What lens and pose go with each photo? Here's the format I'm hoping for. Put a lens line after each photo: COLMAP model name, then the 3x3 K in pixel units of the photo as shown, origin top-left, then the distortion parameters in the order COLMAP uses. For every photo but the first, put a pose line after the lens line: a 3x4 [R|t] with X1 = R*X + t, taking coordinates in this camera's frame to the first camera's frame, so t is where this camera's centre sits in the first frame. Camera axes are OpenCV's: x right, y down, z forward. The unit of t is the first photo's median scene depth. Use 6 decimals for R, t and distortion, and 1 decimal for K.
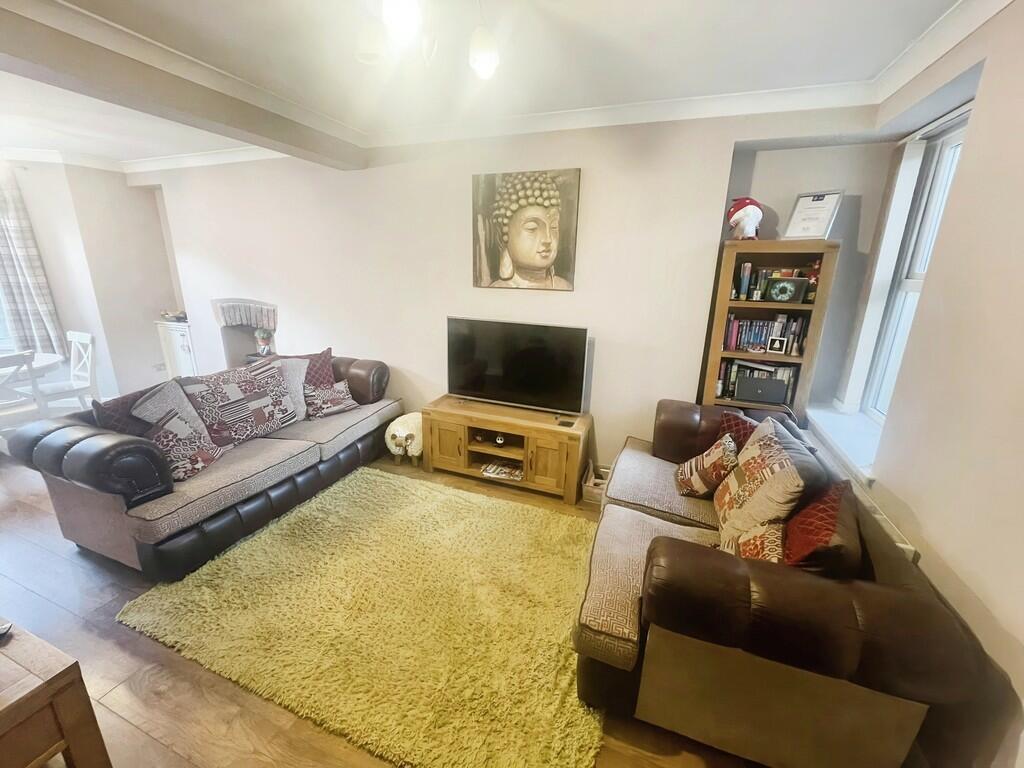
lens RADIAL K [[414.7, 0, 514.0], [0, 414.7, 382.1], [0, 0, 1]] dist [-0.000671, -0.000293]
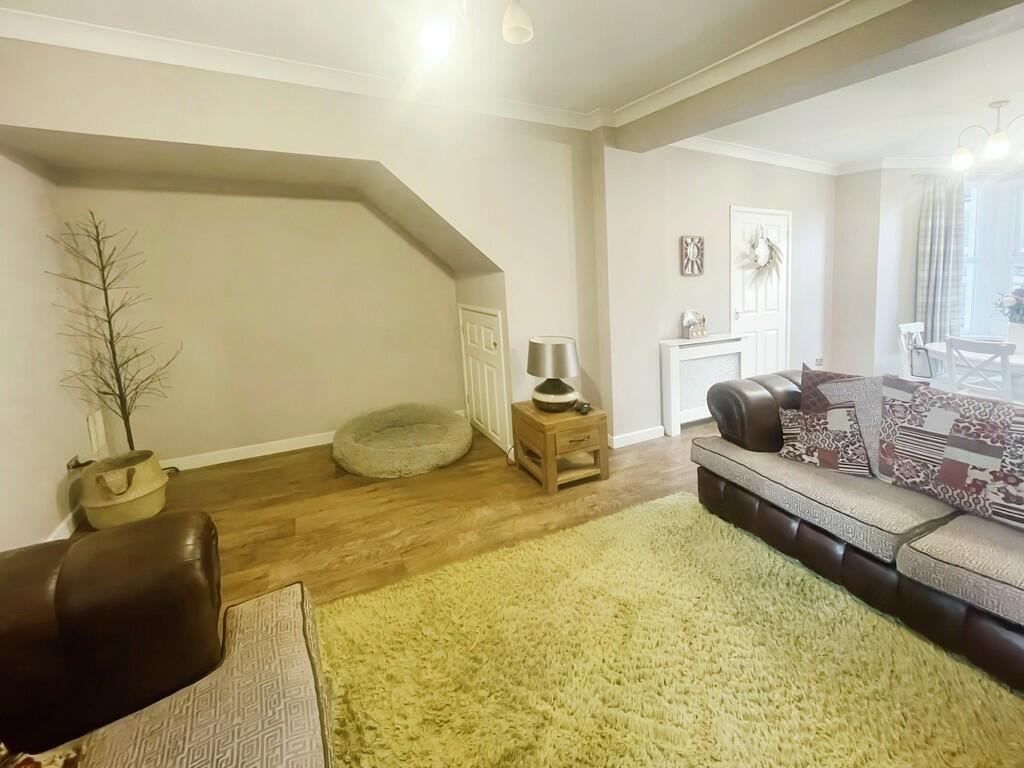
lens RADIAL K [[415.1, 0, 536.9], [0, 415.1, 337.7], [0, 0, 1]] dist [-0.001150, -0.000170]
pose [[-0.633401, 0.106951, -0.766397, 0.226454], [-0.221625, 0.923842, 0.312088, -0.154258], [0.741408, 0.367530, -0.561460, 0.772346]]
